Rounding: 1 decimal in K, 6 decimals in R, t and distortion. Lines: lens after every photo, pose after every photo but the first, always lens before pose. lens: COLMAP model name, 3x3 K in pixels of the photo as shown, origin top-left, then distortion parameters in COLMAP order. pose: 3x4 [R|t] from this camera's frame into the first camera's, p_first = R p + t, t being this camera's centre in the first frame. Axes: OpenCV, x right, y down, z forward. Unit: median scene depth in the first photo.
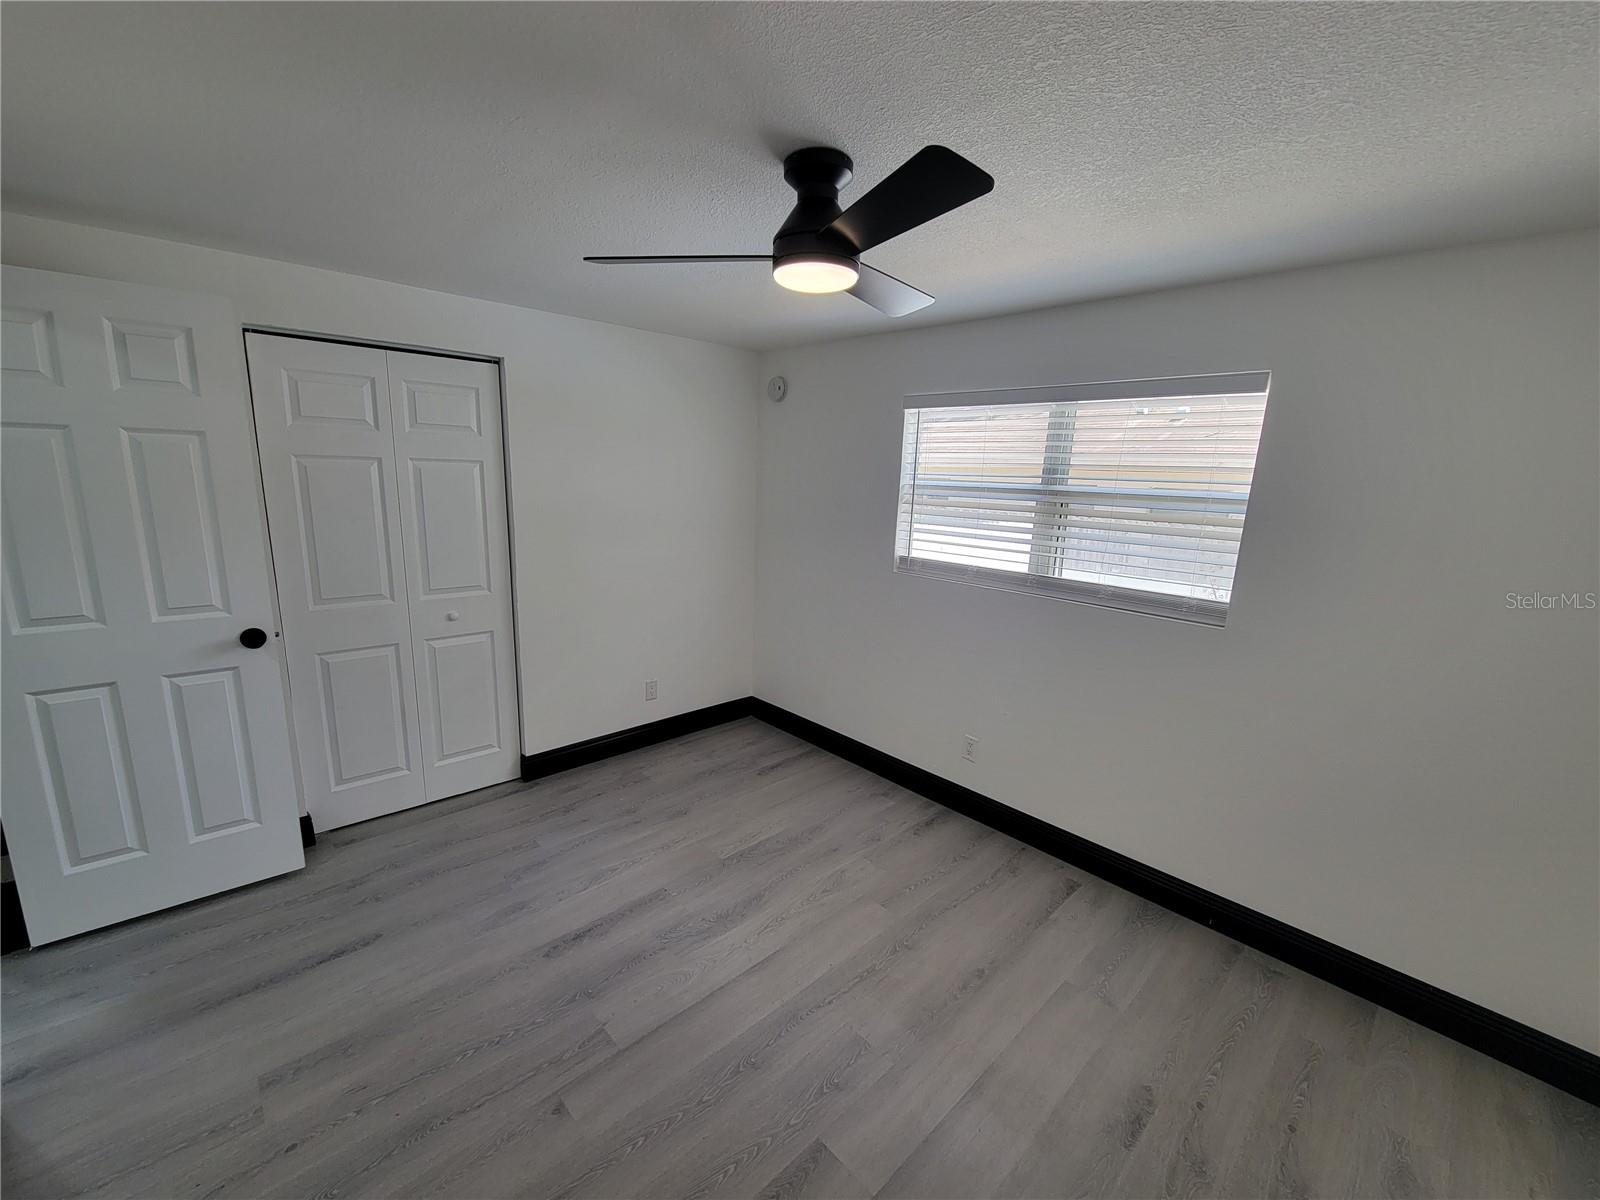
lens RADIAL K [[644.1, 0, 791.0], [0, 644.1, 612.9], [0, 0, 1]] dist [0.004351, -0.003904]
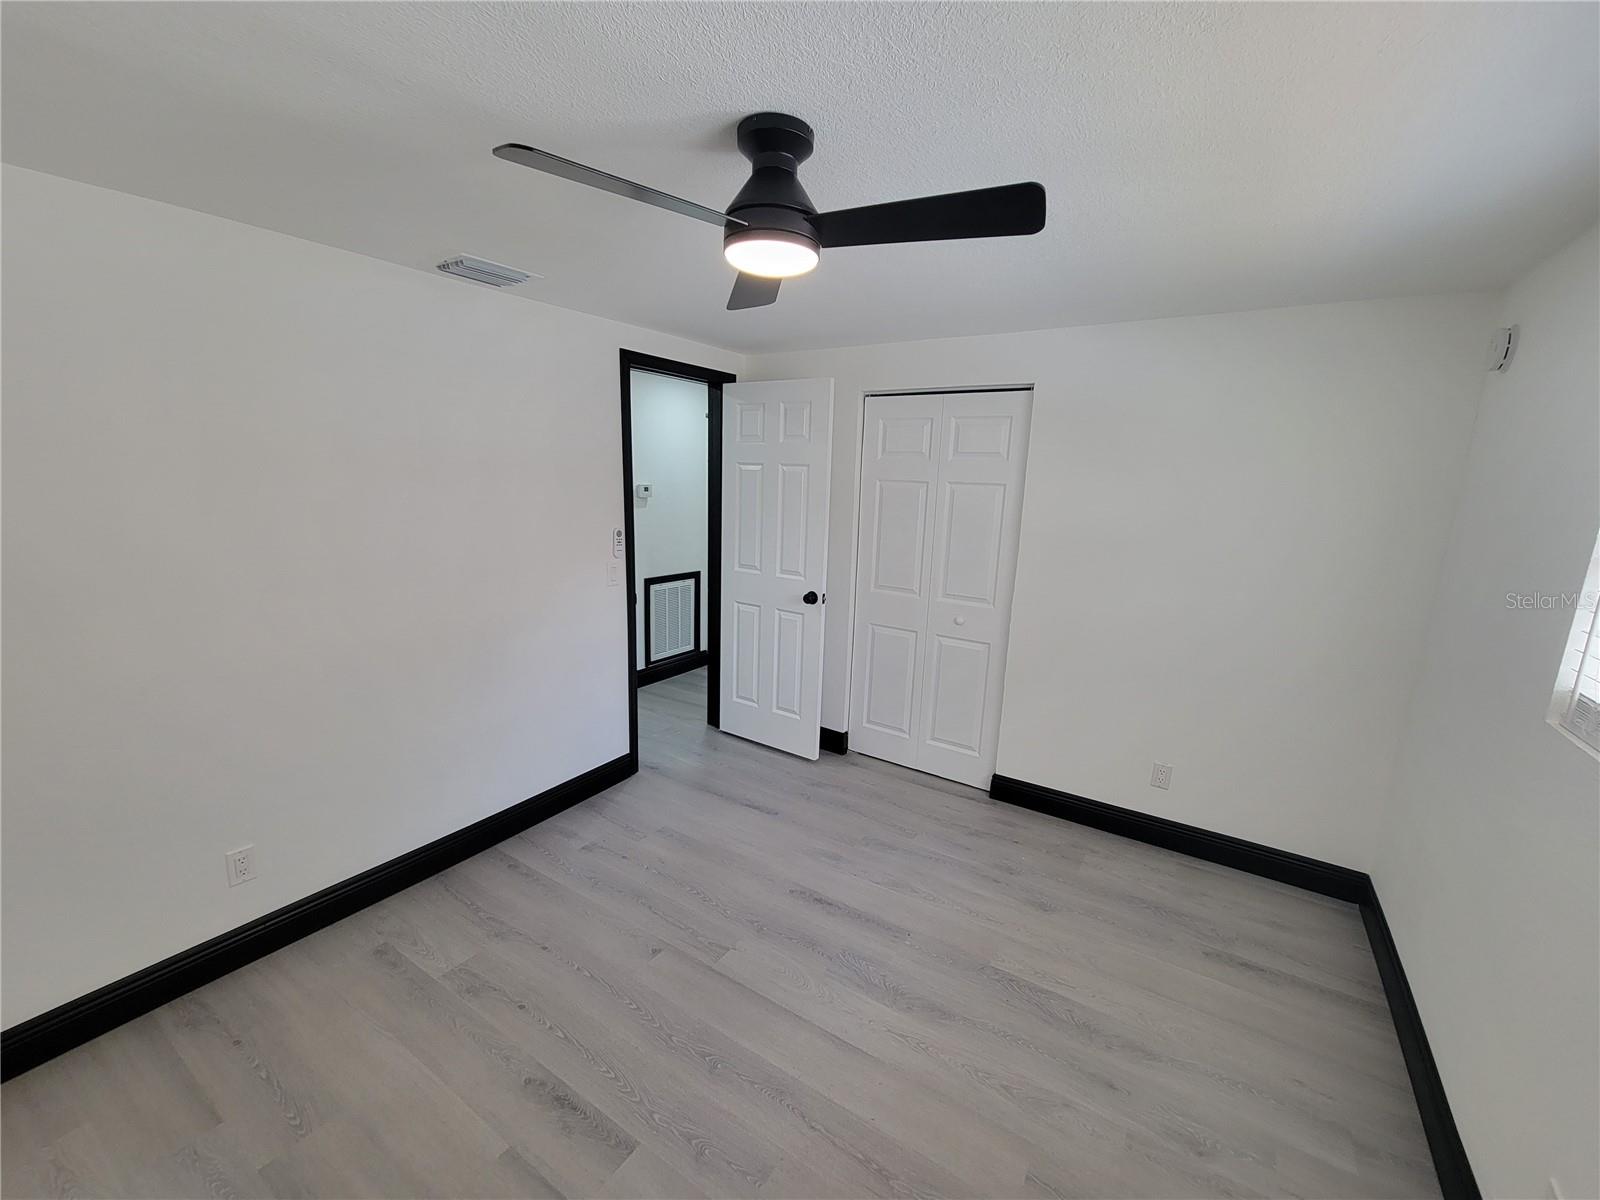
lens RADIAL K [[644.1, 0, 807.6], [0, 644.1, 618.0], [0, 0, 1]] dist [0.004351, -0.003904]
pose [[0.250289, 0.178449, -0.951584, 0.624490], [-0.231836, 0.965319, 0.120047, -0.095556], [0.940004, 0.190565, 0.282980, 0.562086]]
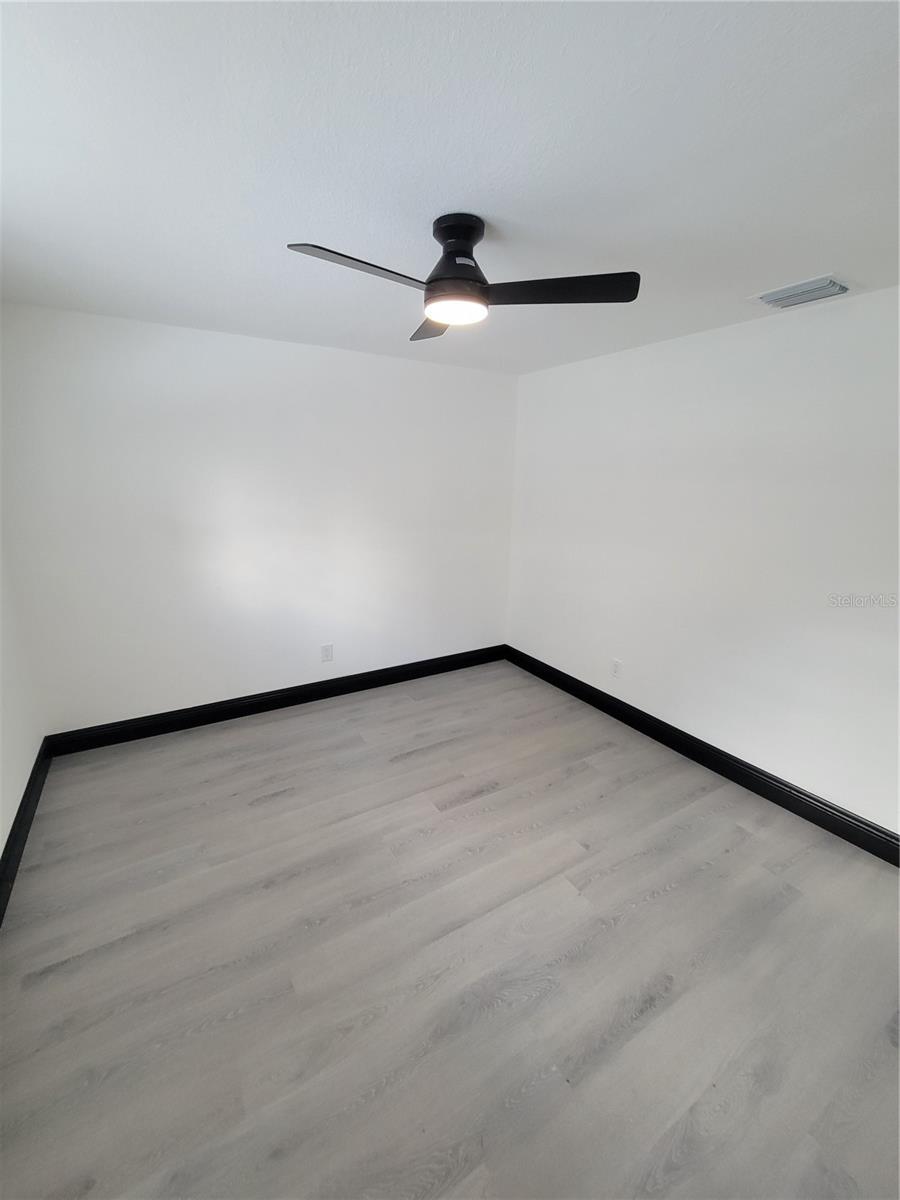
lens RADIAL K [[483.1, 0, 441.5], [0, 483.1, 605.7], [0, 0, 1]] dist [0.004351, -0.003904]
pose [[-0.975334, -0.107299, 0.192902, -0.118176], [-0.004033, 0.882422, 0.470442, -0.281488], [-0.220699, 0.458059, -0.861089, 1.357620]]
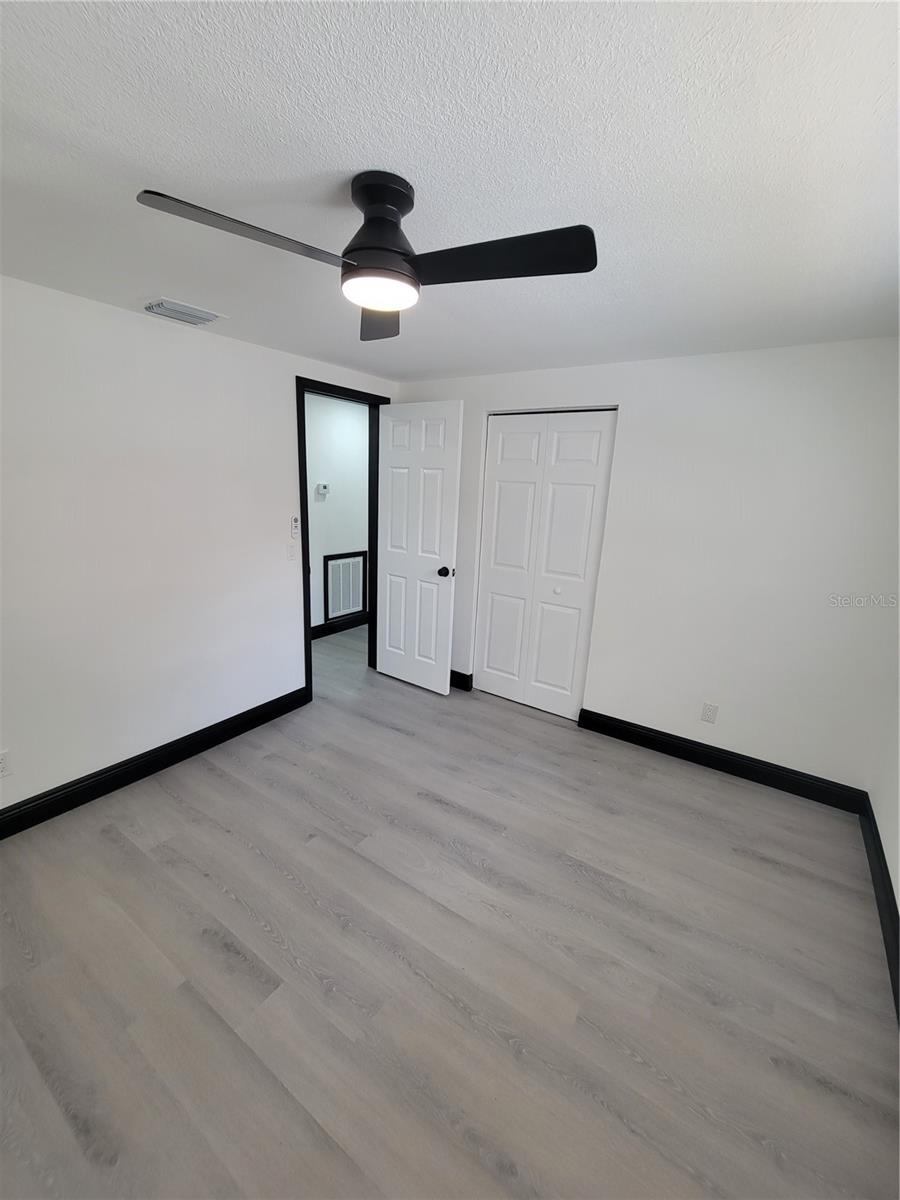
lens RADIAL K [[483.1, 0, 449.3], [0, 483.1, 603.7], [0, 0, 1]] dist [0.004351, -0.003904]
pose [[0.223857, 0.211492, -0.951399, 0.612578], [-0.243262, 0.957401, 0.155588, -0.101409], [0.943775, 0.196610, 0.265768, 0.628952]]
